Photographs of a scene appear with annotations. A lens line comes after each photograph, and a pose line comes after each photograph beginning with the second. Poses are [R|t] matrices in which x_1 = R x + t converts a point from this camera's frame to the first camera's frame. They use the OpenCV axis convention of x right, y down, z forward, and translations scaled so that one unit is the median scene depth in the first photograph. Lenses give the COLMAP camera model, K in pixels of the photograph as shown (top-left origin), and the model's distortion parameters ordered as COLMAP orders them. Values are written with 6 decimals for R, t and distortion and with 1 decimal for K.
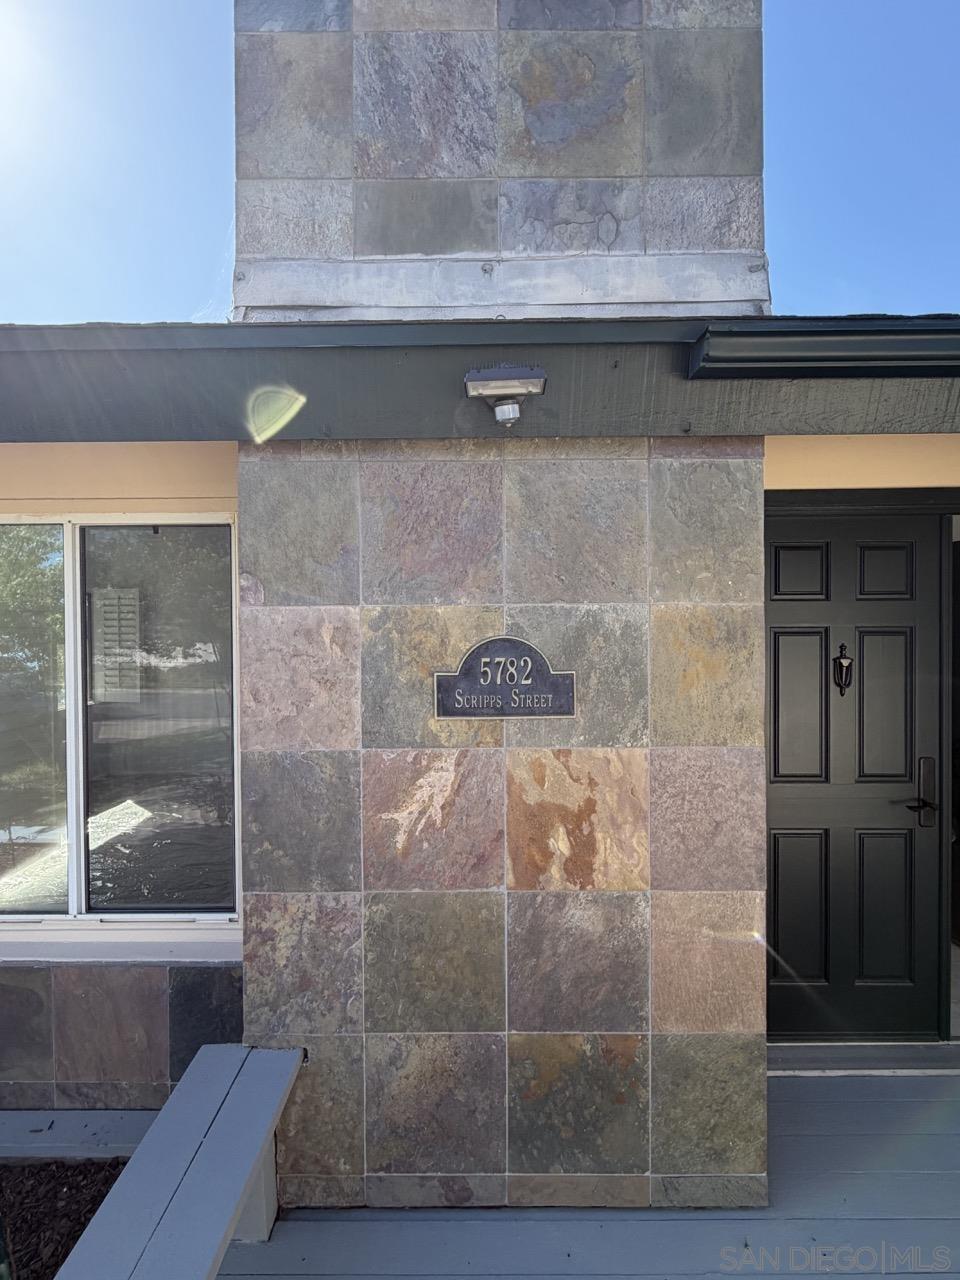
lens RADIAL K [[603.7, 0, 480.0], [0, 603.7, 640.0], [0, 0, 1]] dist [-0.001236, -0.000133]
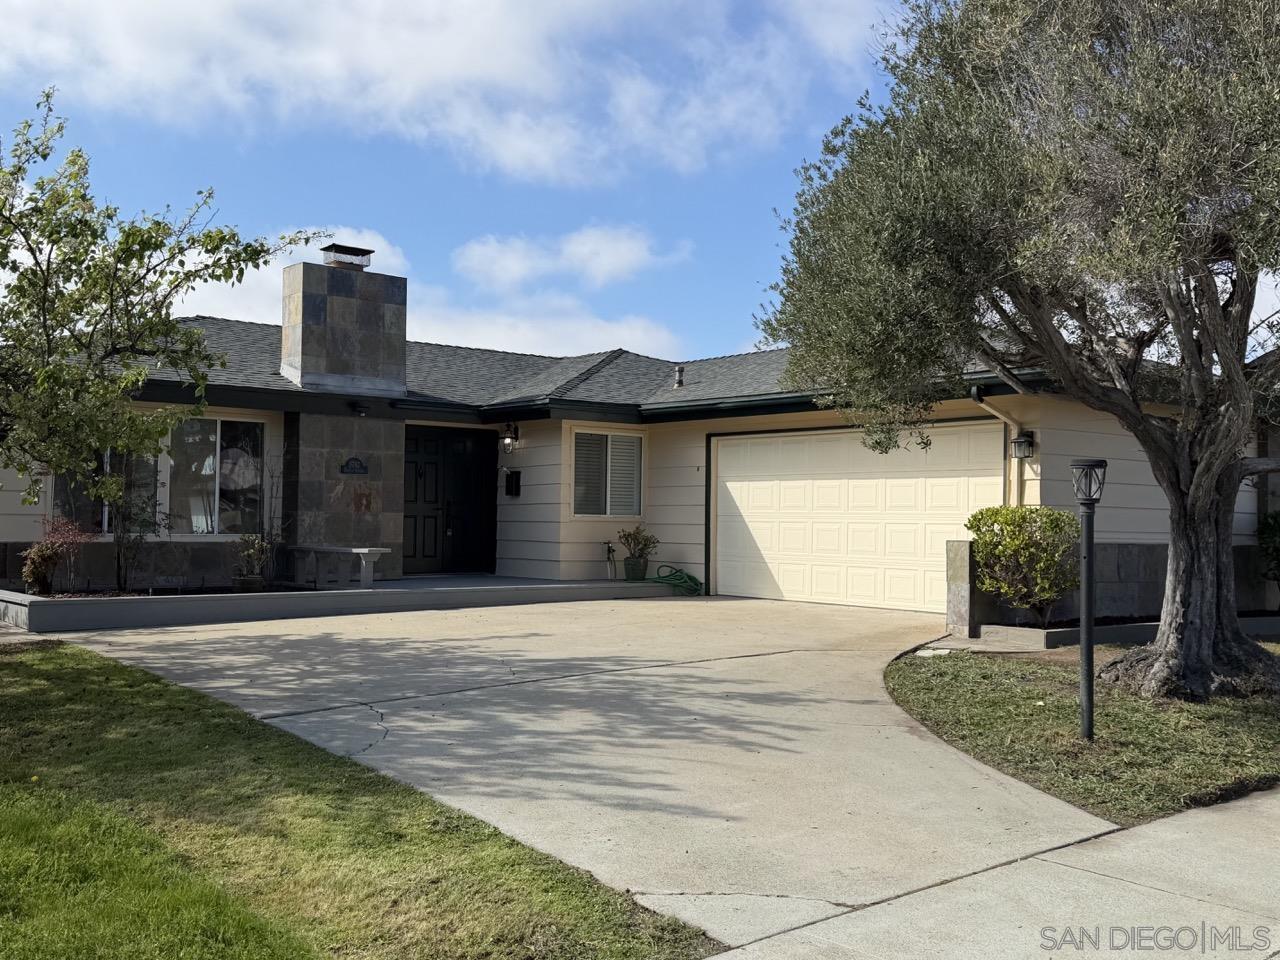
lens RADIAL K [[1213.3, 0, 640.0], [0, 1213.3, 480.0], [0, 0, 1]] dist [0.053566, -0.000574]
pose [[0.780558, 0.037231, 0.623974, -4.111000], [-0.007429, 0.998707, -0.050297, 0.629888], [-0.625039, 0.034624, 0.779825, -7.739416]]
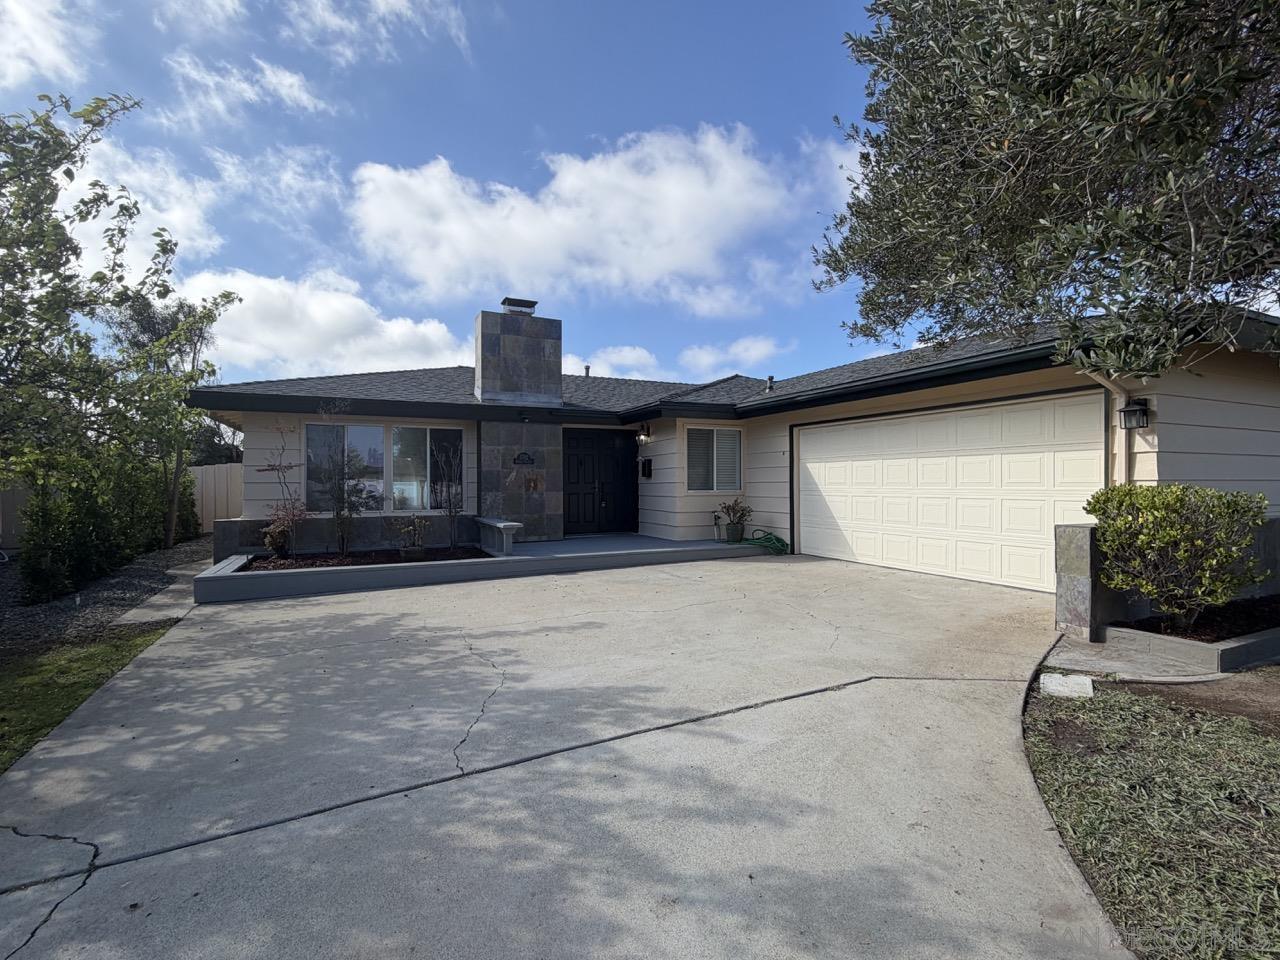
lens RADIAL K [[603.7, 0, 638.0], [0, 603.7, 480.3], [0, 0, 1]] dist [-0.001236, -0.000133]
pose [[0.901395, 0.004476, 0.432975, -1.639717], [0.006618, 0.999687, -0.024114, 0.455870], [-0.432948, 0.024601, 0.901083, -5.294981]]
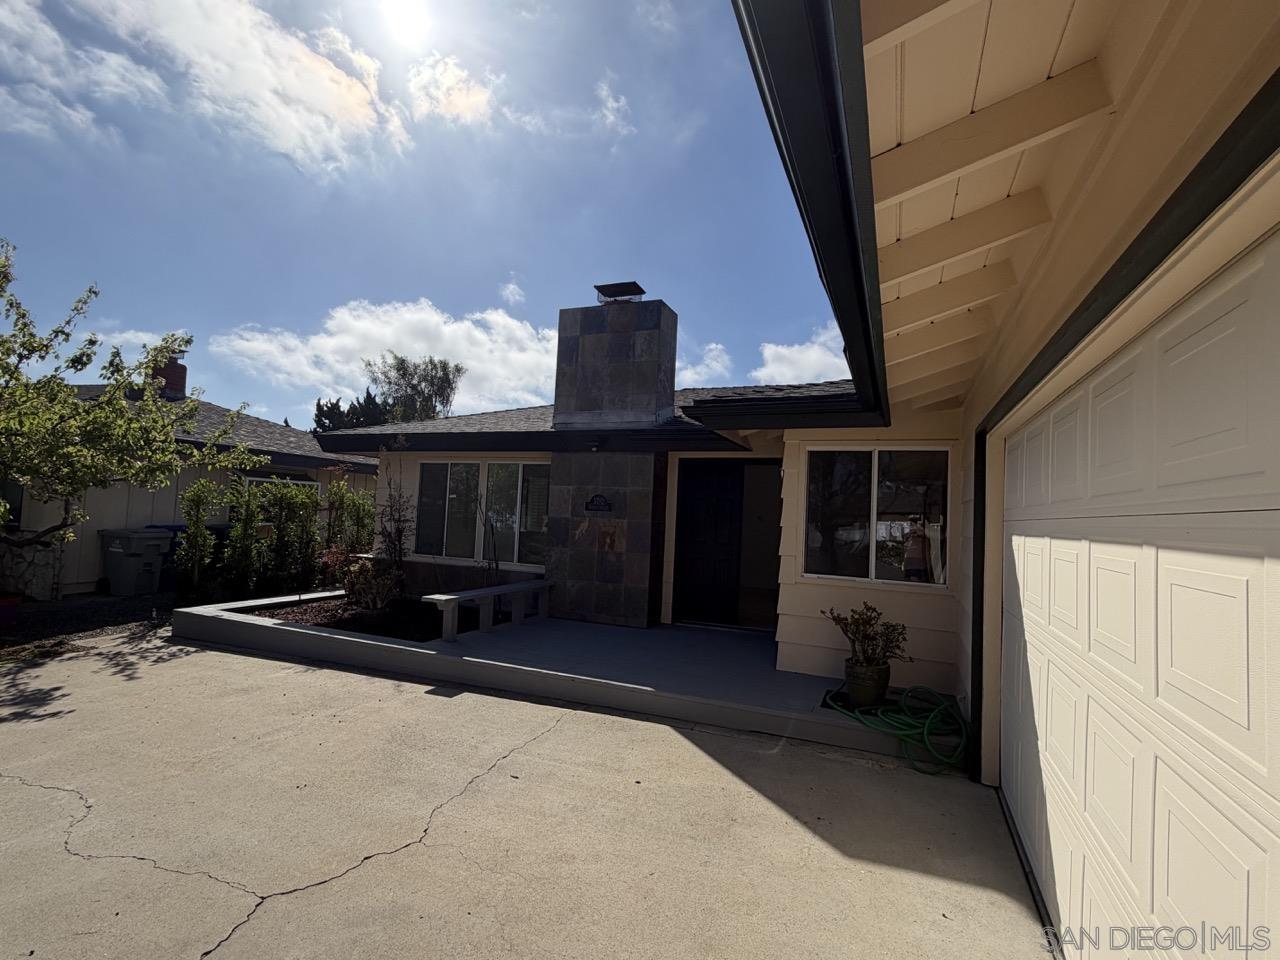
lens RADIAL K [[603.7, 0, 638.0], [0, 603.7, 480.3], [0, 0, 1]] dist [-0.001236, -0.000133]
pose [[0.919831, 0.026899, -0.391392, 2.086241], [-0.057925, 0.996024, -0.067679, 0.183572], [0.388015, 0.084925, 0.917732, -3.073000]]
